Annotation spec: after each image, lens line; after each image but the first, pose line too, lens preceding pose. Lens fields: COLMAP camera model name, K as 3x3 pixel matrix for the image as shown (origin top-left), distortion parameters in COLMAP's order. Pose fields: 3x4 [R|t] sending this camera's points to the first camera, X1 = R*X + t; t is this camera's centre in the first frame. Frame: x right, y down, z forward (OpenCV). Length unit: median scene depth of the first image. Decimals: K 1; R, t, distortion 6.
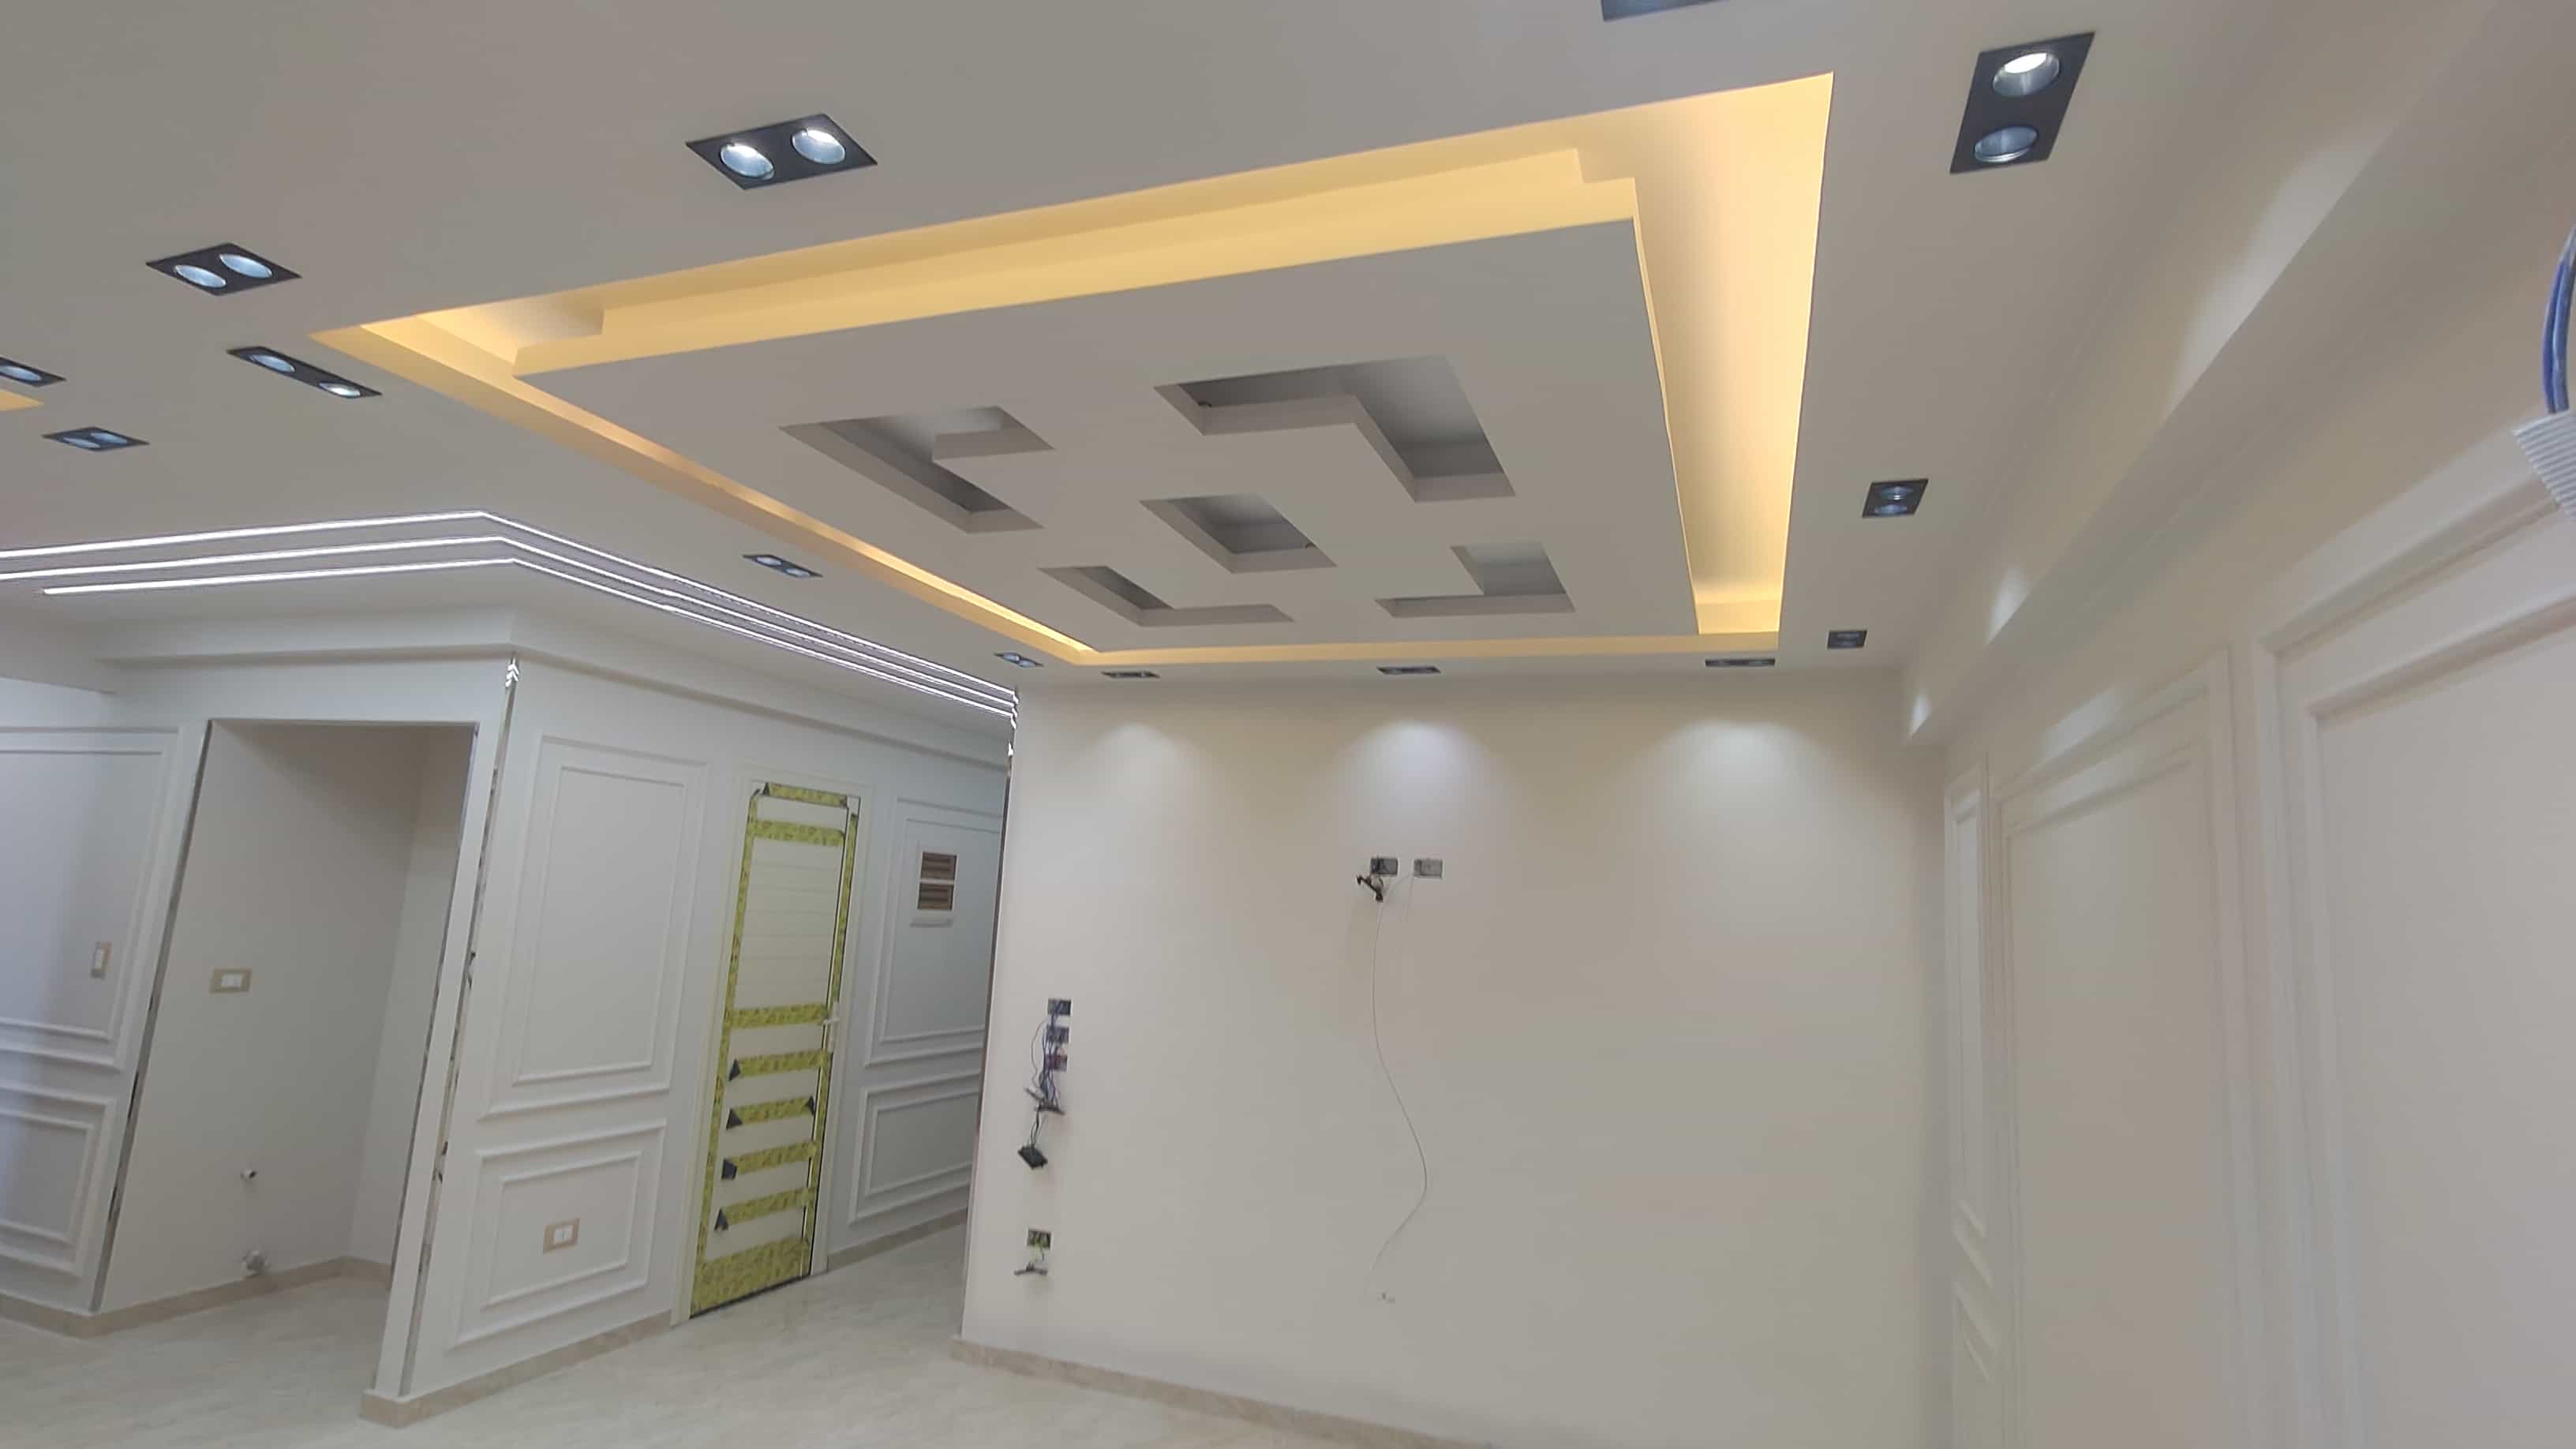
lens RADIAL K [[1207.0, 0, 1289.5], [0, 1207.0, 738.8], [0, 0, 1]] dist [-0.008551, 0.002361]
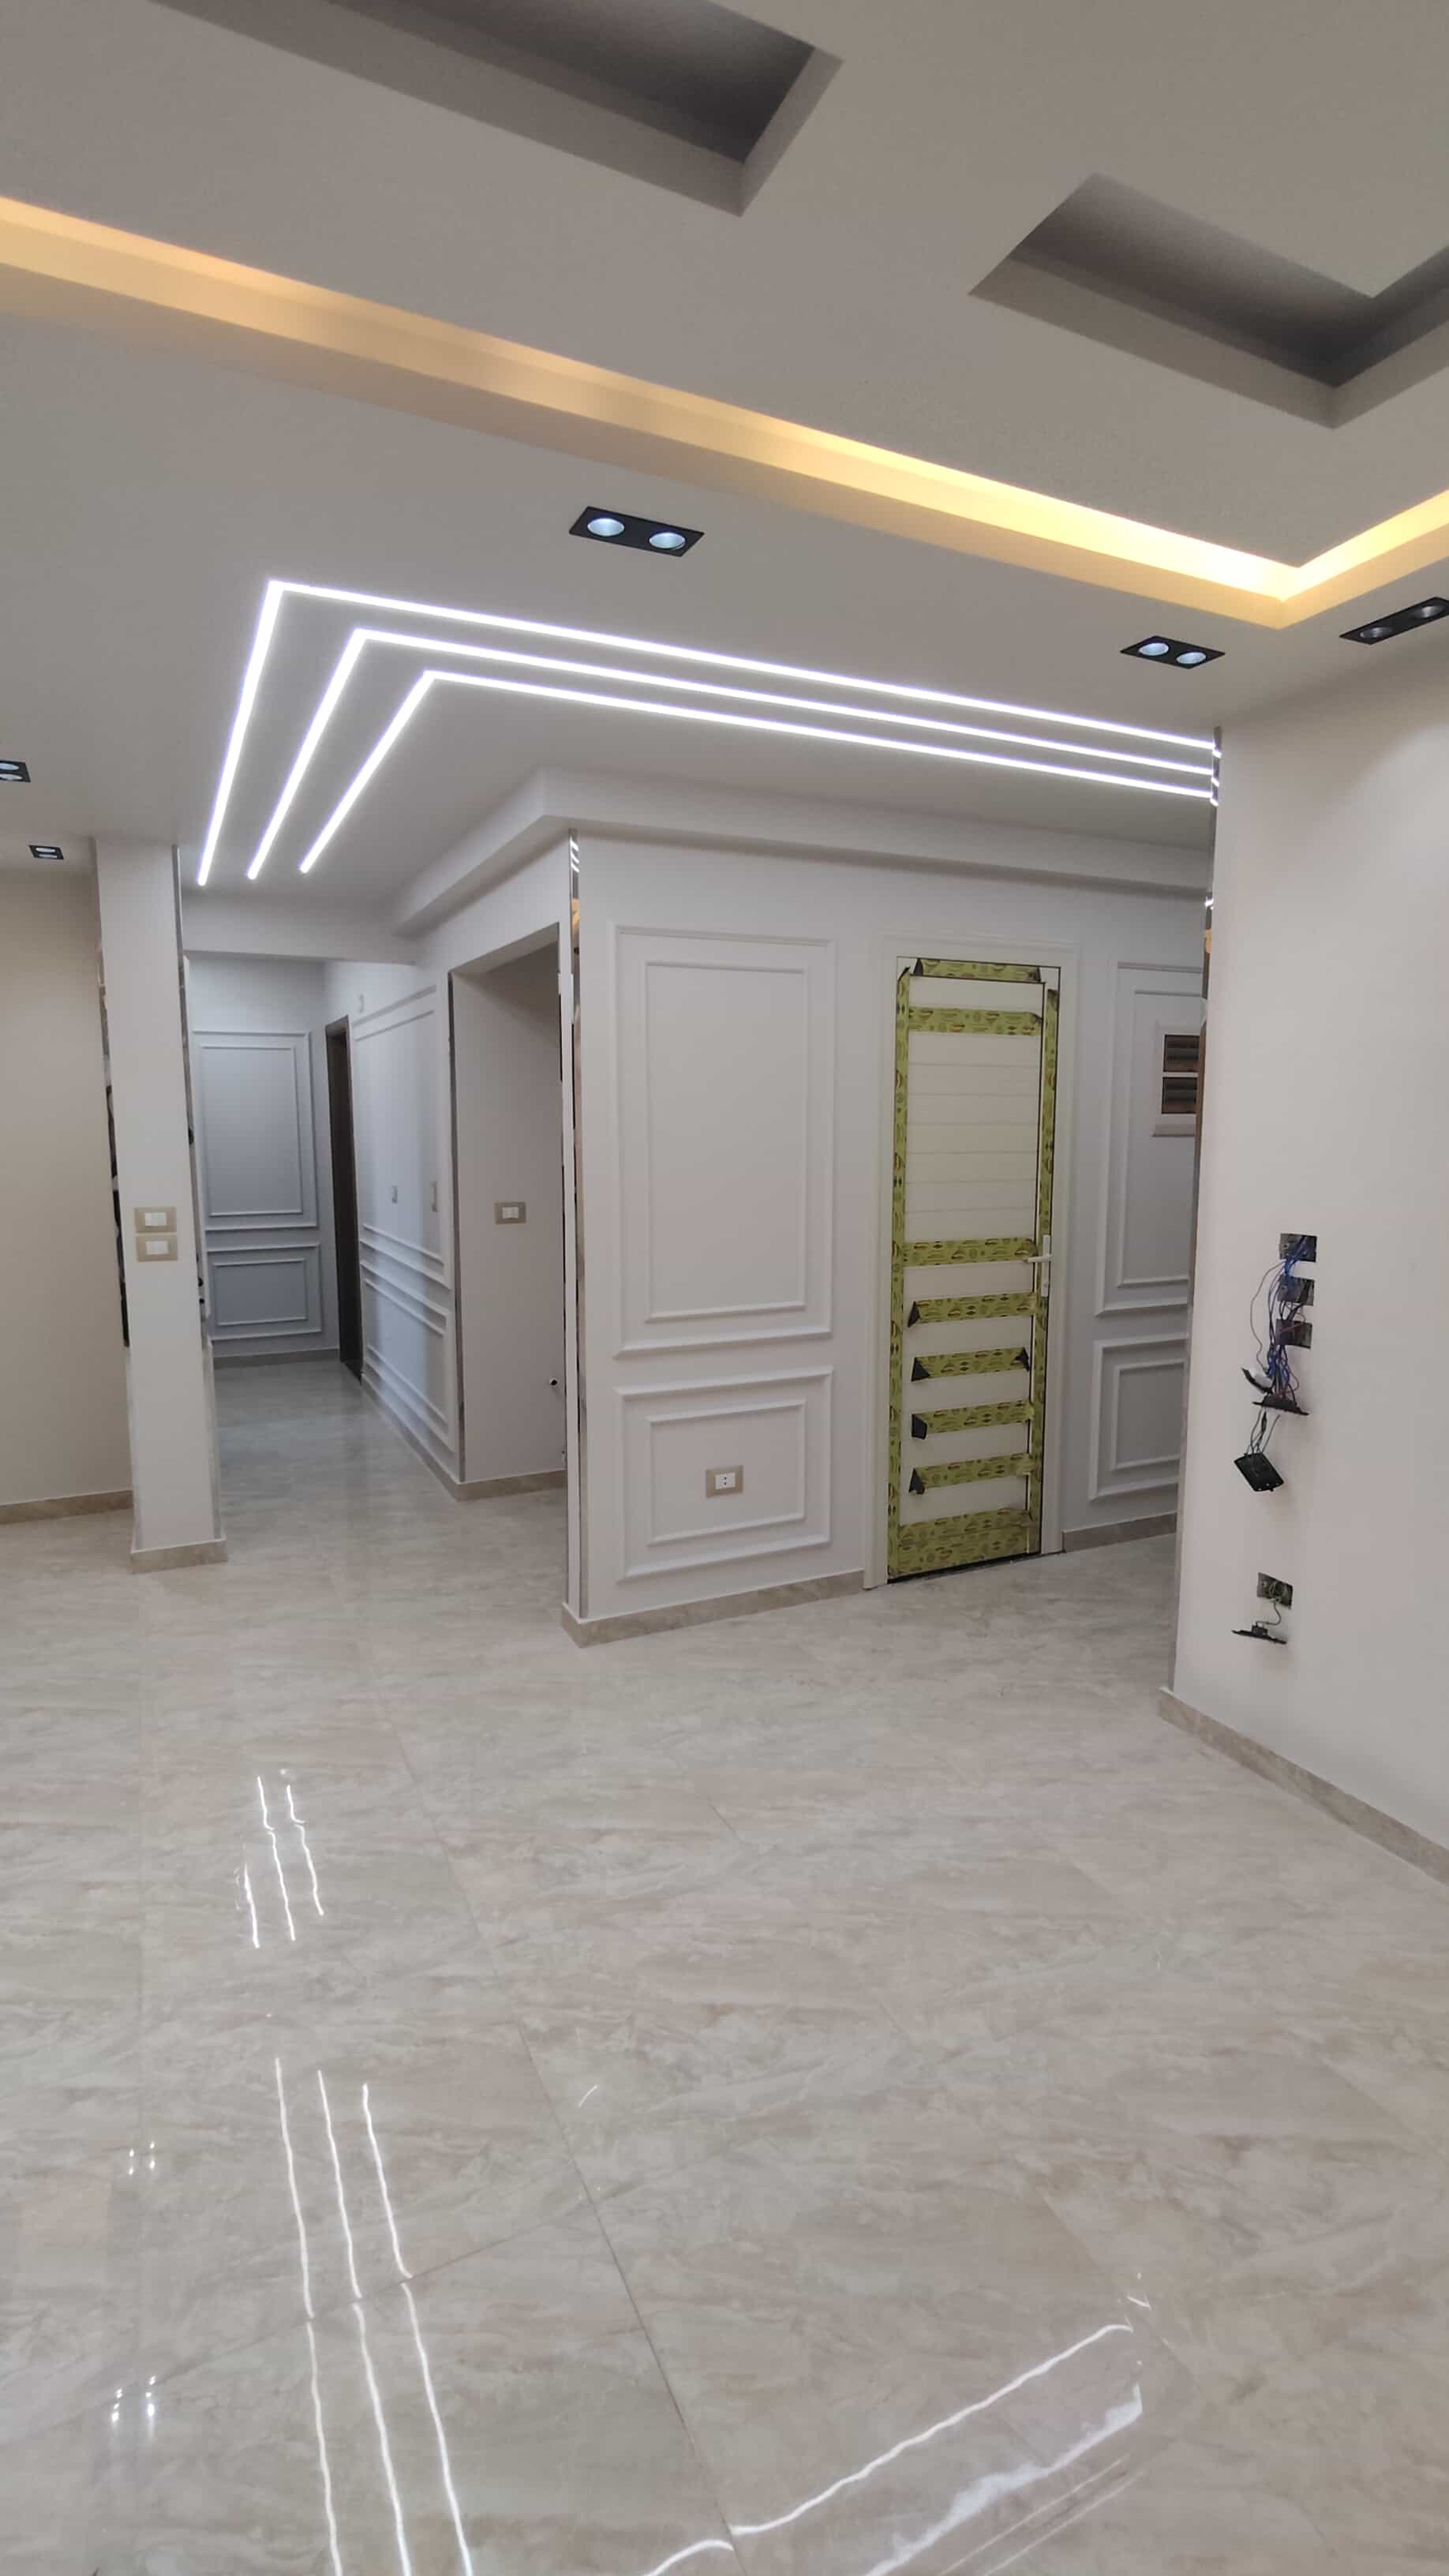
lens RADIAL K [[1207.0, 0, 722.2], [0, 1207.0, 1277.2], [0, 0, 1]] dist [-0.008551, 0.002361]
pose [[0.708048, 0.033611, -0.705364, 0.037276], [0.142391, 0.971554, 0.189229, 0.082915], [0.691659, -0.234420, 0.683121, 0.388852]]
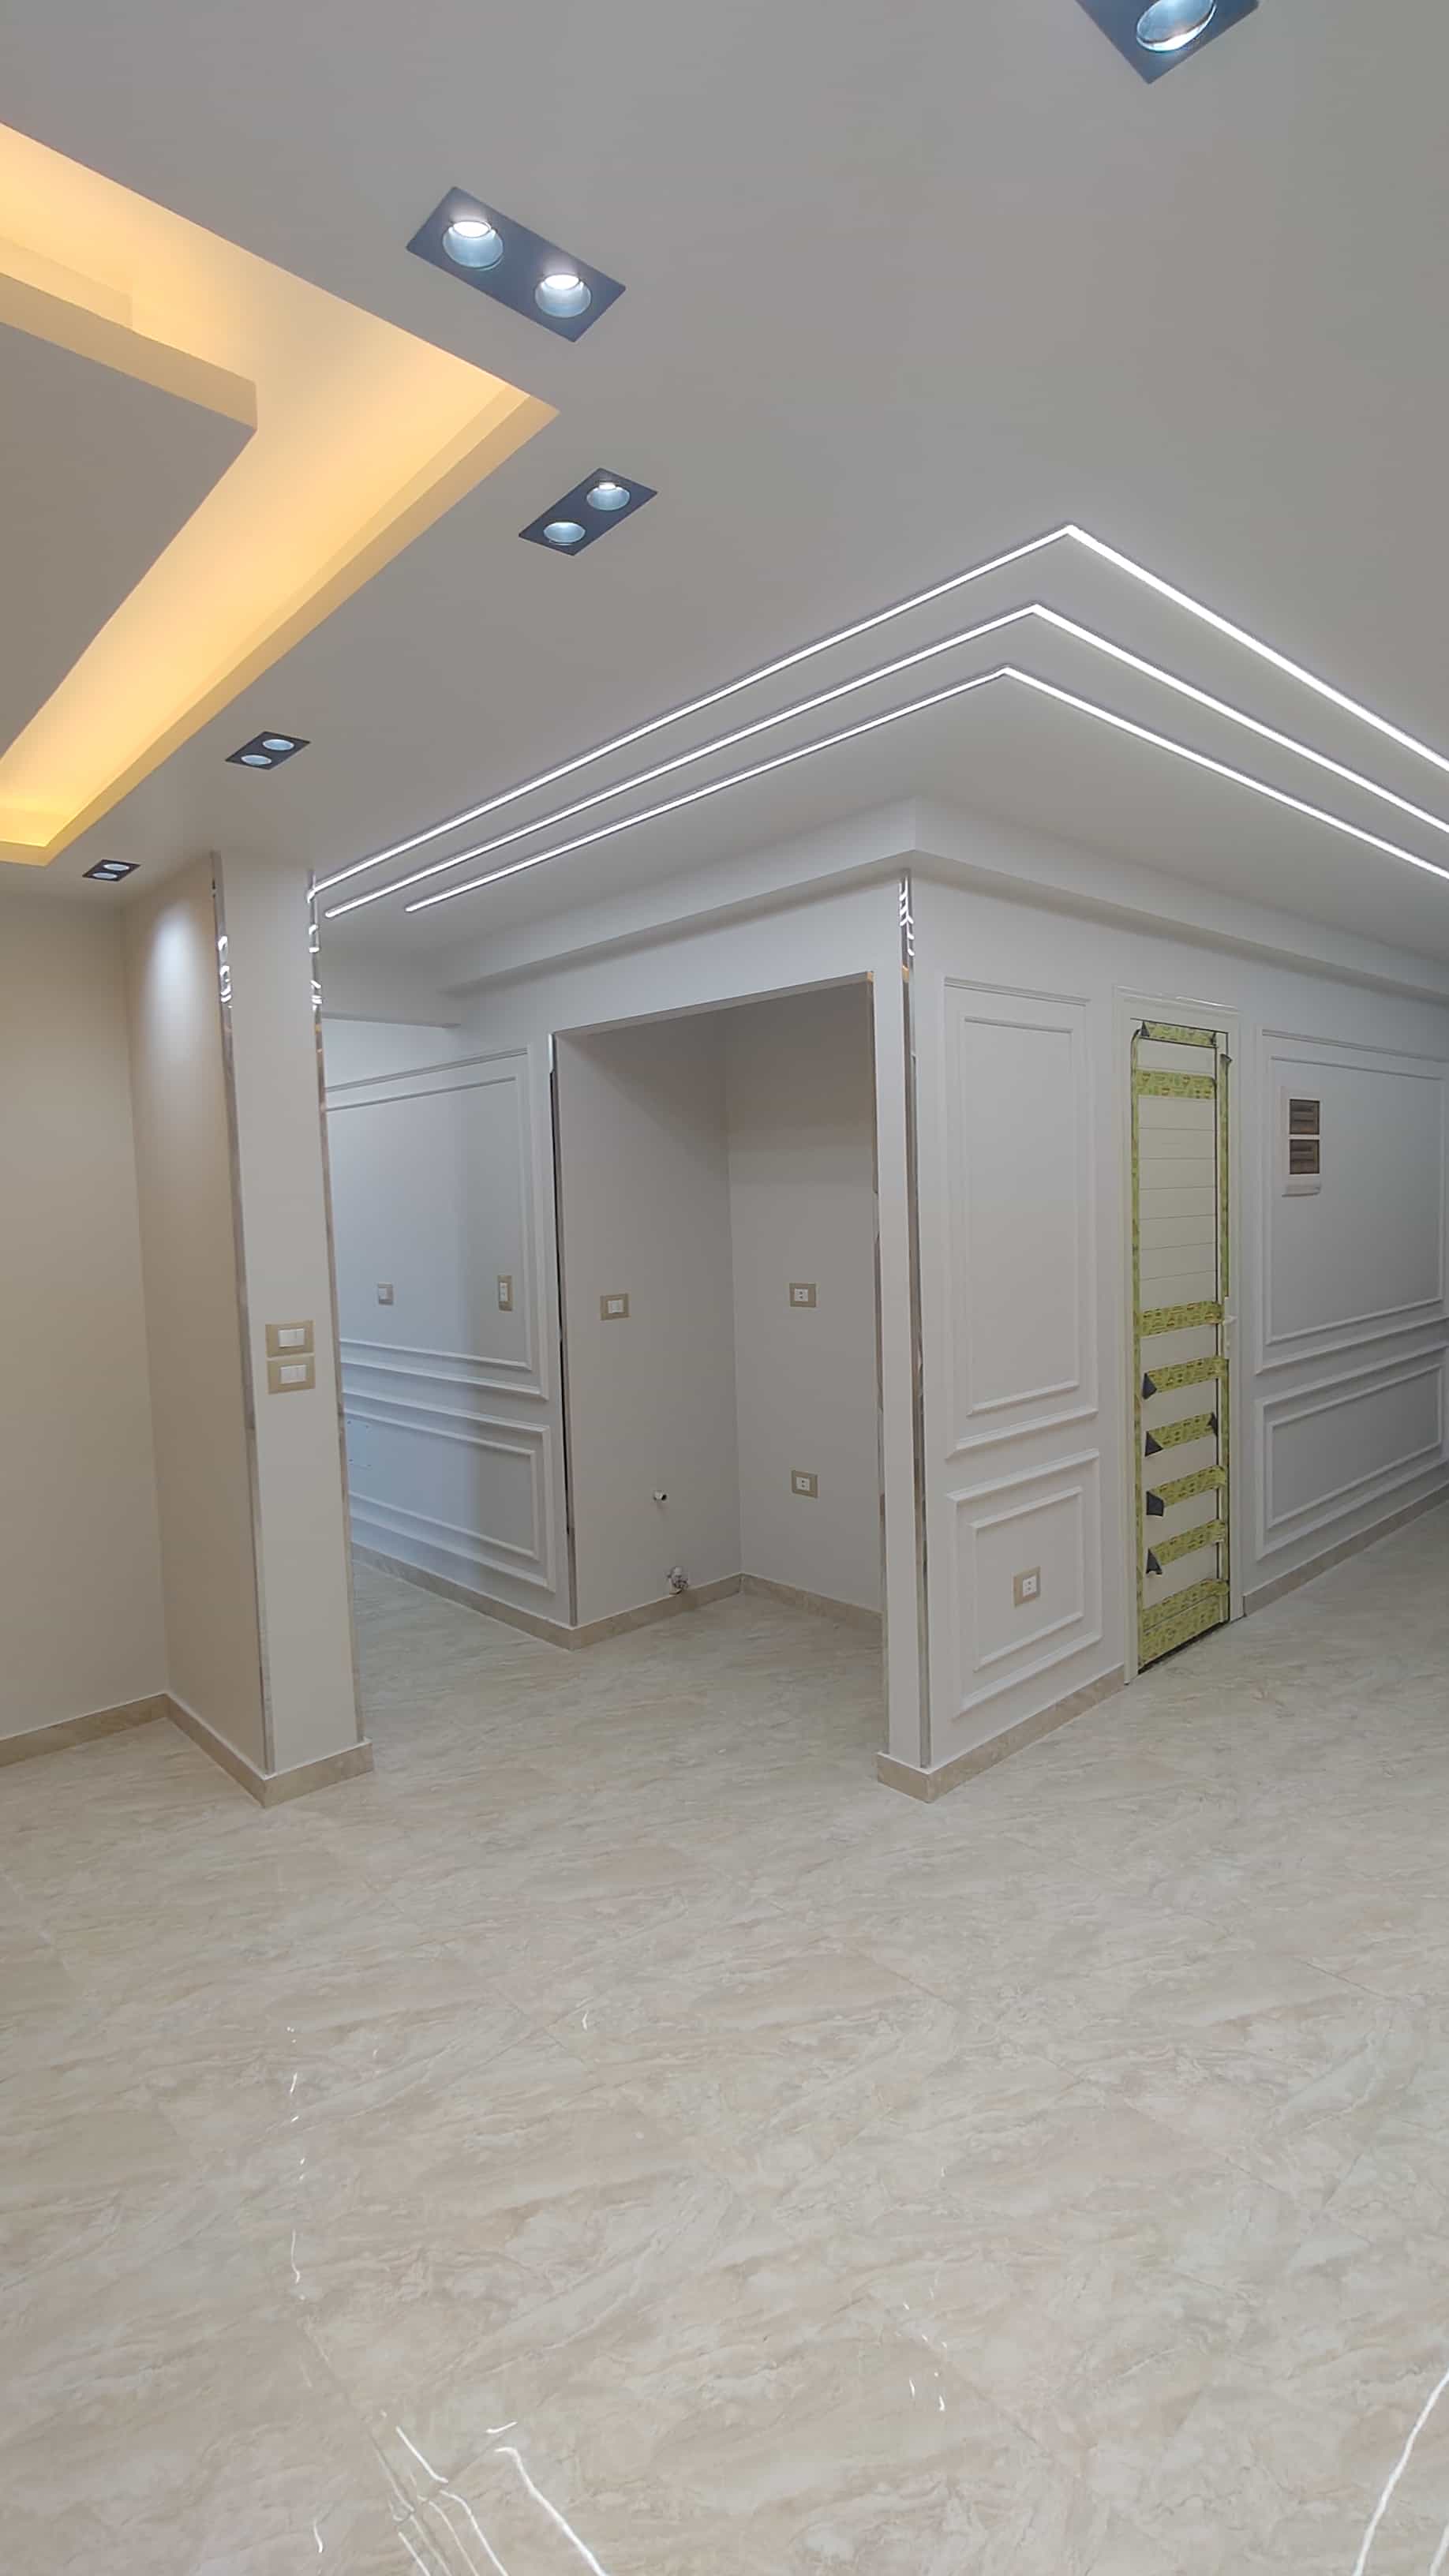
lens RADIAL K [[1207.0, 0, 721.2], [0, 1207.0, 1282.5], [0, 0, 1]] dist [-0.008551, 0.002361]
pose [[0.883200, -0.052233, -0.466078, -0.377173], [0.148660, 0.973713, 0.172580, 0.030834], [0.444812, -0.221710, 0.867748, 0.218085]]
